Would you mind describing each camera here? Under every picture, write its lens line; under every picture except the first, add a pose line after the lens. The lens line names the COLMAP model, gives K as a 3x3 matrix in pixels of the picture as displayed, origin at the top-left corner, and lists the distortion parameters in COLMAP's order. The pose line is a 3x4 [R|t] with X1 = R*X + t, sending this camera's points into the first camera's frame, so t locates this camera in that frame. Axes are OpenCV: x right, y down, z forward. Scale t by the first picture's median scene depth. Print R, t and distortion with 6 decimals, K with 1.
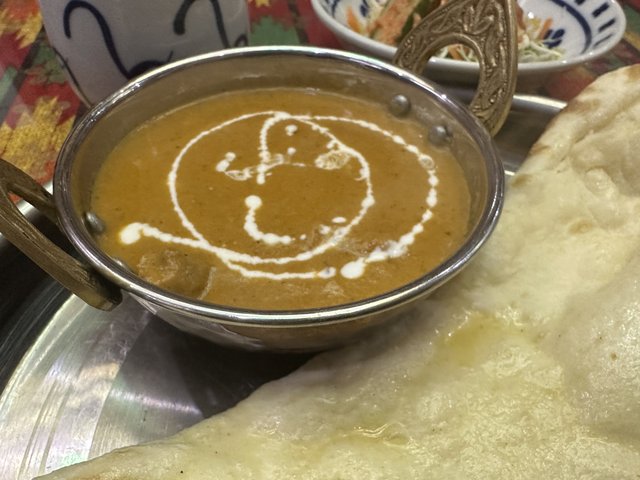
lens RADIAL K [[463.2, 0, 303.5], [0, 463.2, 269.0], [0, 0, 1]] dist [0.001066, 0.001461]
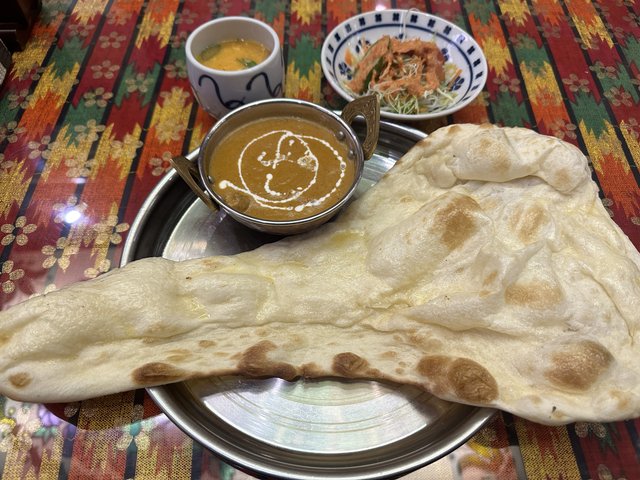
lens RADIAL K [[448.7, 0, 320.0], [0, 448.7, 240.0], [0, 0, 1]] dist [-0.010136, -0.004531]
pose [[0.989914, 0.126068, -0.064634, 0.359780], [-0.114976, 0.981455, 0.153385, -0.202551], [0.082773, -0.144406, 0.986050, -1.430992]]
